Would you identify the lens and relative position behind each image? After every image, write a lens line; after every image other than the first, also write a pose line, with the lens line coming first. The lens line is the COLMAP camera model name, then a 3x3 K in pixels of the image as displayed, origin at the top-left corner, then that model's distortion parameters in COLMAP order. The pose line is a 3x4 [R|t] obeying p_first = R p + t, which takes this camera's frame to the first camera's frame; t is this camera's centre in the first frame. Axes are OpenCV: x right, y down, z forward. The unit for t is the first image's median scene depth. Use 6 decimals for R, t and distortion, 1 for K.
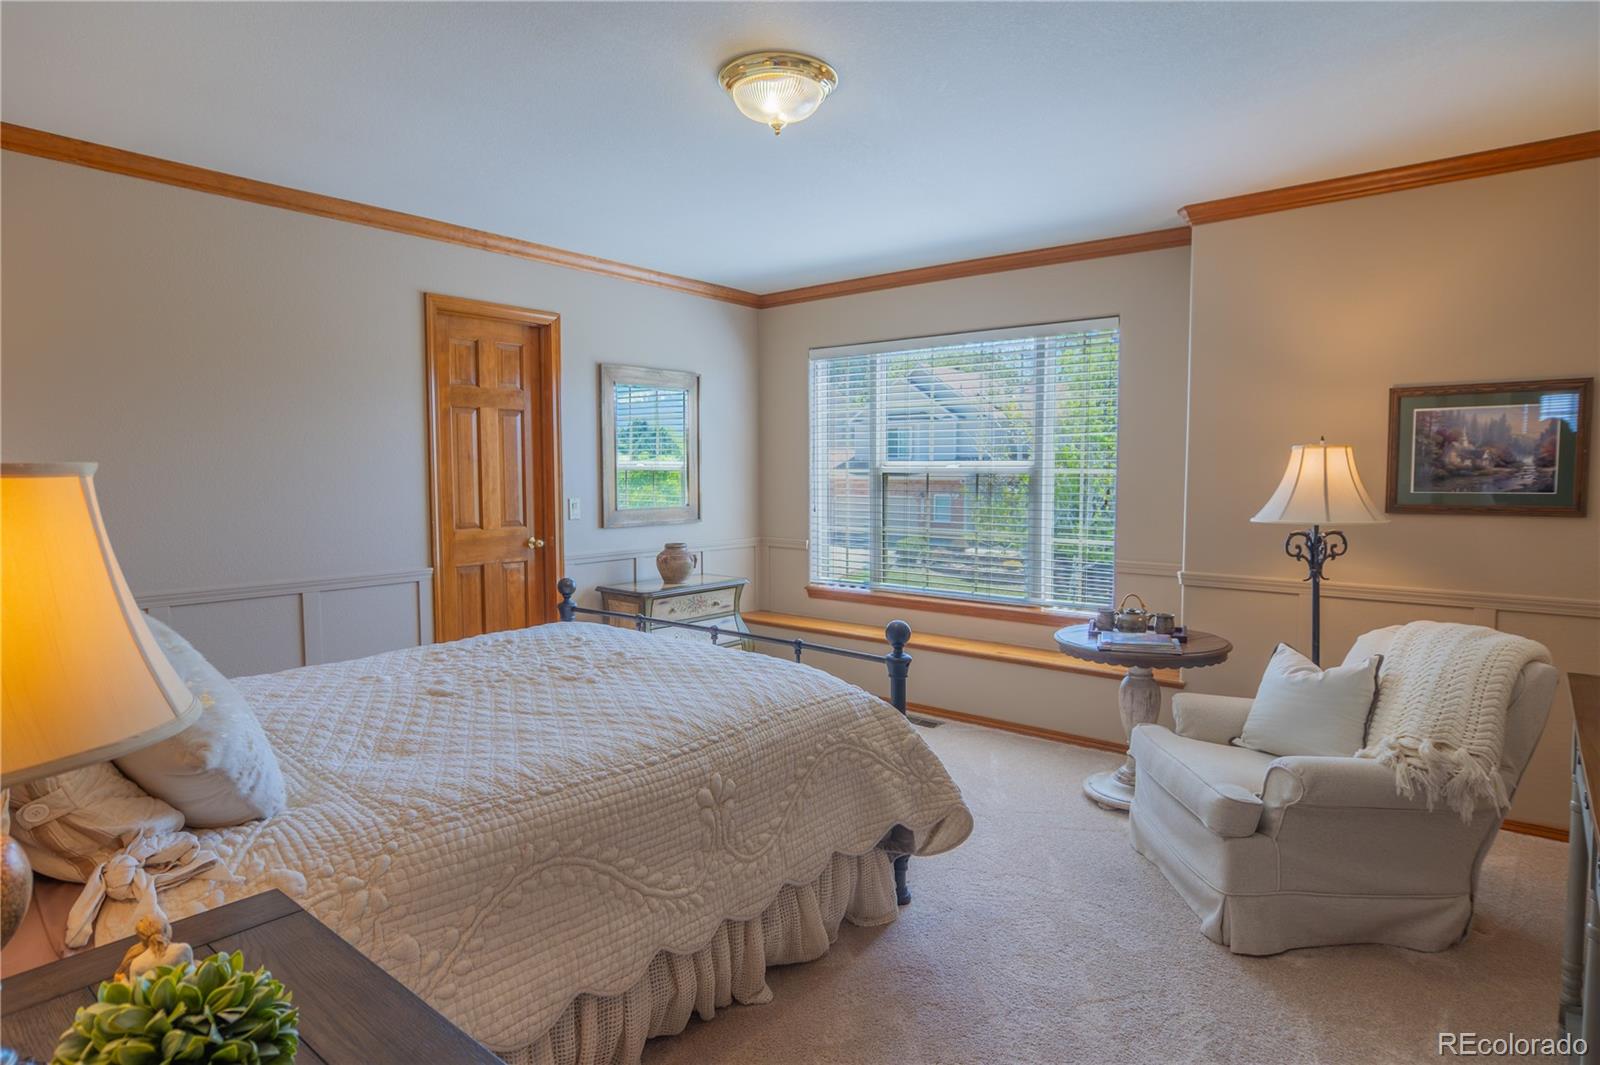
lens RADIAL K [[860.5, 0, 798.7], [0, 860.5, 529.8], [0, 0, 1]] dist [-0.015265, 0.009784]
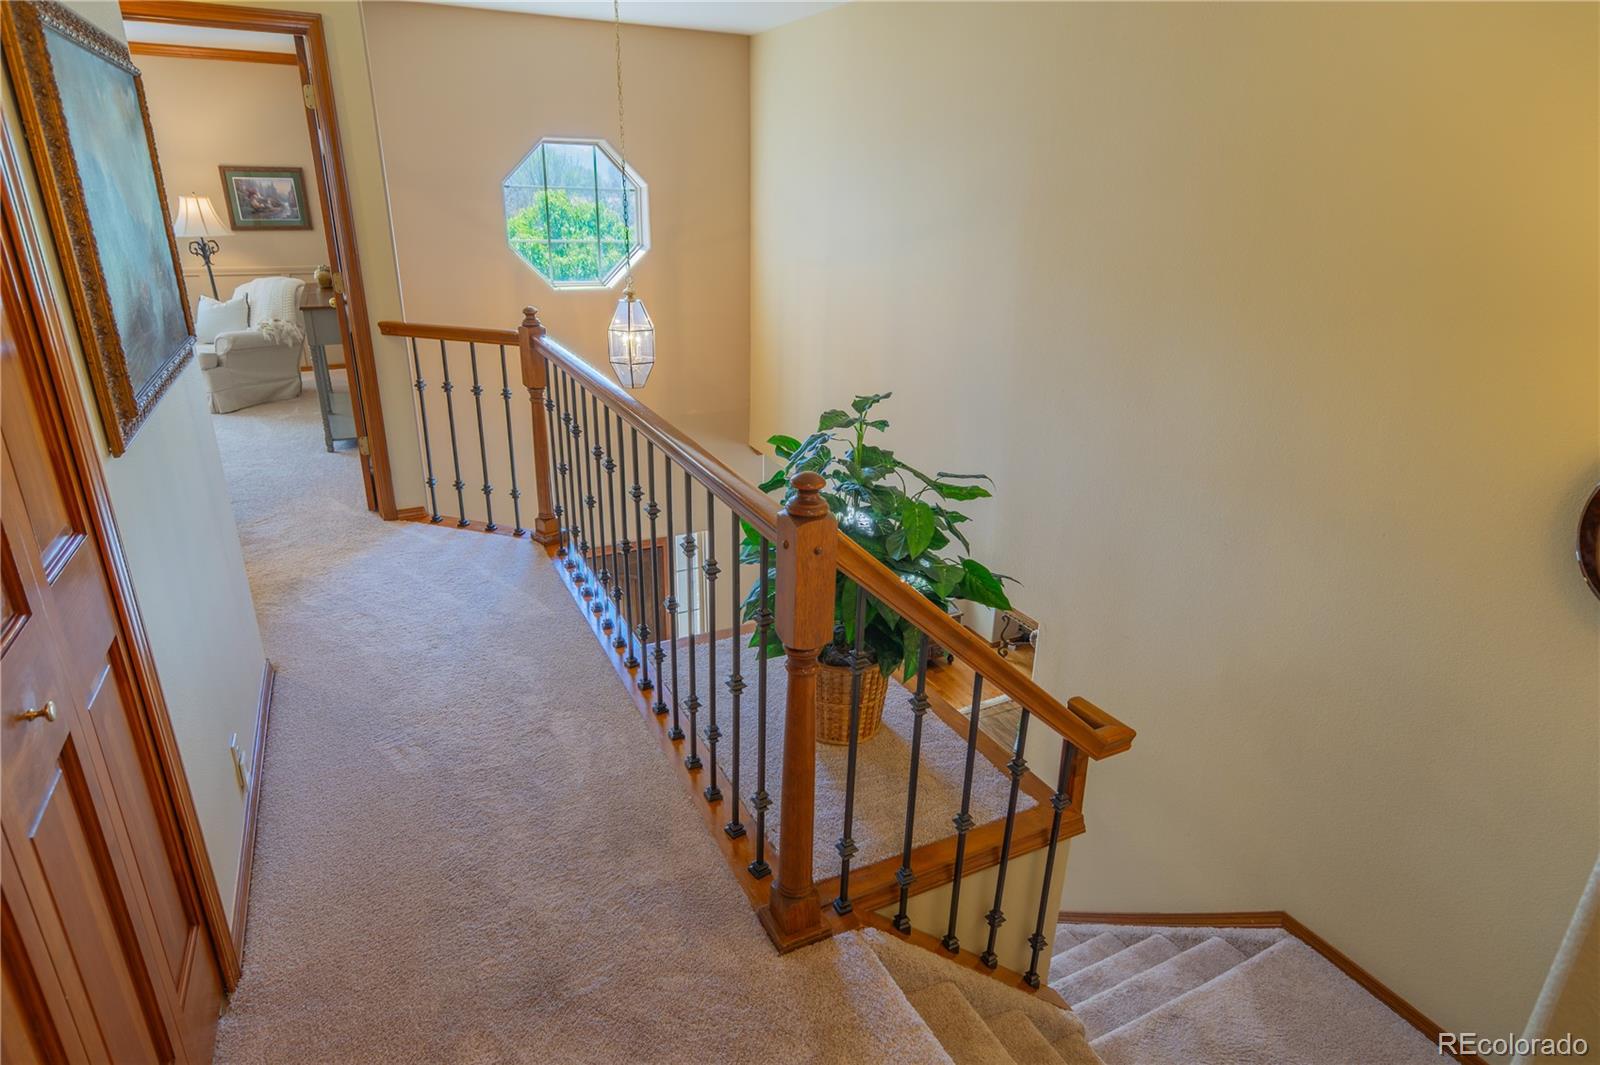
lens RADIAL K [[860.5, 0, 798.7], [0, 860.5, 529.8], [0, 0, 1]] dist [-0.015265, 0.009784]
pose [[0.392252, -0.323332, 0.861159, -0.855559], [0.043172, 0.941626, 0.333880, 0.032754], [-0.918844, -0.093788, 0.383314, -1.207877]]
